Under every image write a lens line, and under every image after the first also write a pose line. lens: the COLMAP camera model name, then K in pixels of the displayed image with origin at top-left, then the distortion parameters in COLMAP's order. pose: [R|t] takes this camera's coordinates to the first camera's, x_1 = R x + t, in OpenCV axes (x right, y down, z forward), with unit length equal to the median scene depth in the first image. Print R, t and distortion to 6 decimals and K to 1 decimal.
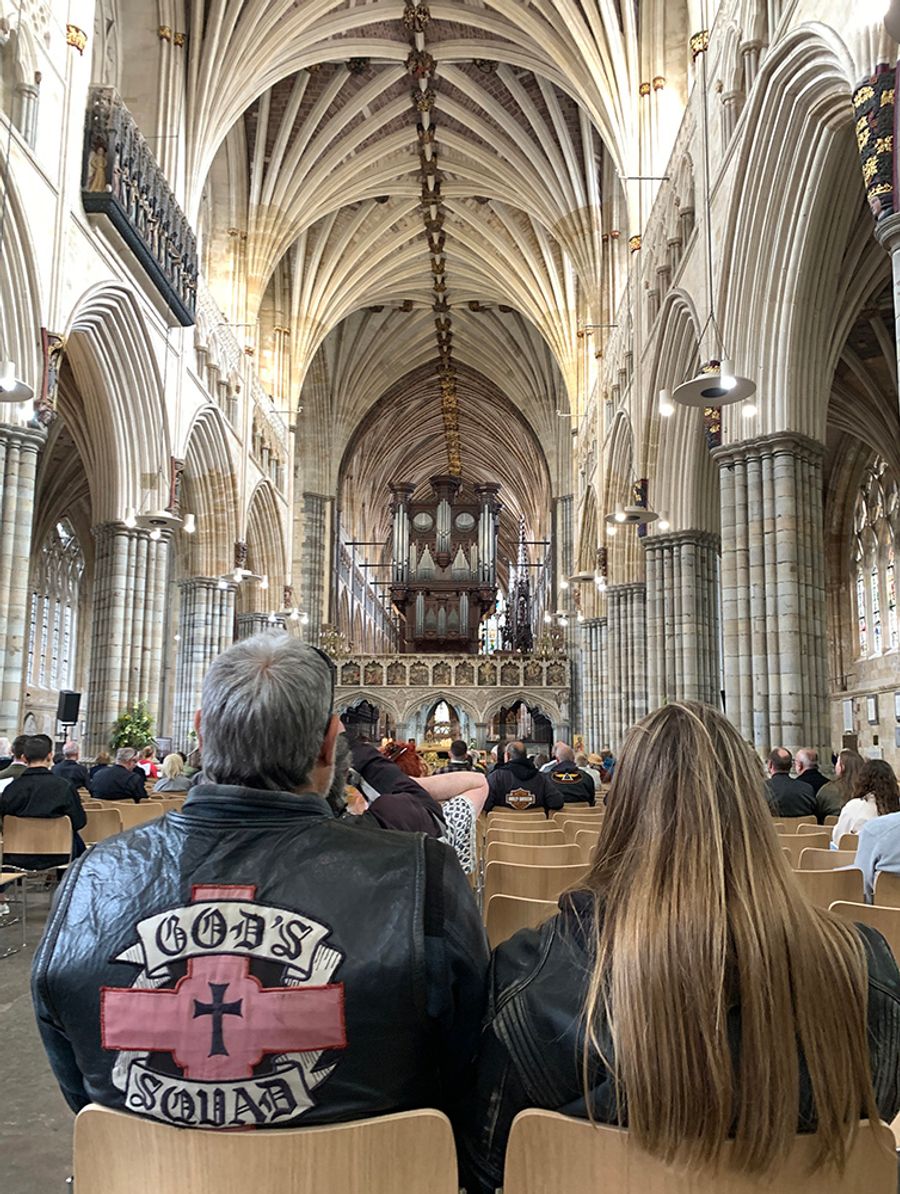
lens RADIAL K [[937.9, 0, 464.6], [0, 937.9, 613.1], [0, 0, 1]] dist [0.011482, 0.004672]
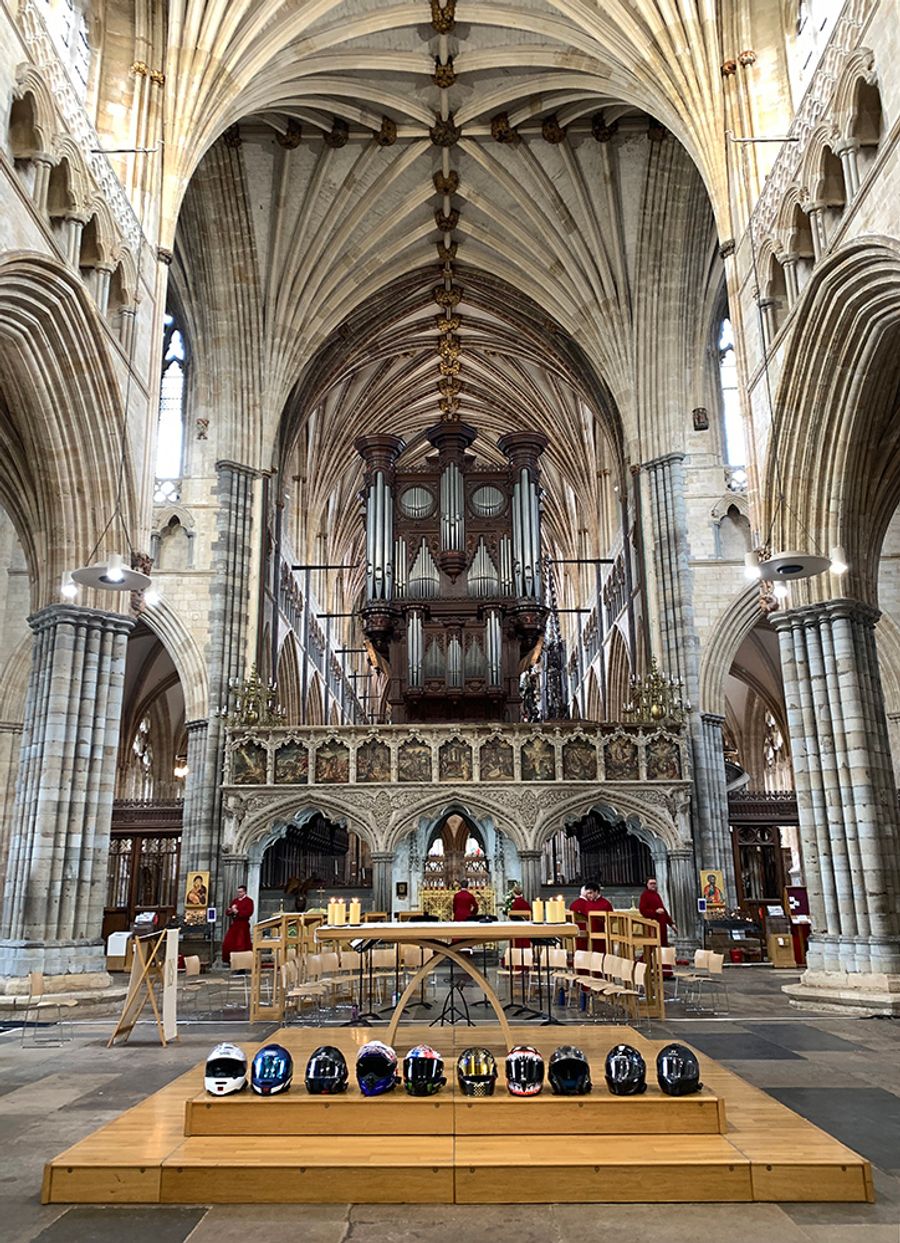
lens RADIAL K [[934.8, 0, 435.1], [0, 934.8, 622.2], [0, 0, 1]] dist [0.082929, -0.140916]
pose [[0.999869, -0.015534, -0.004559, -0.032515], [0.014801, 0.991227, -0.131335, 0.056385], [0.006559, 0.131251, 0.991328, 0.440806]]
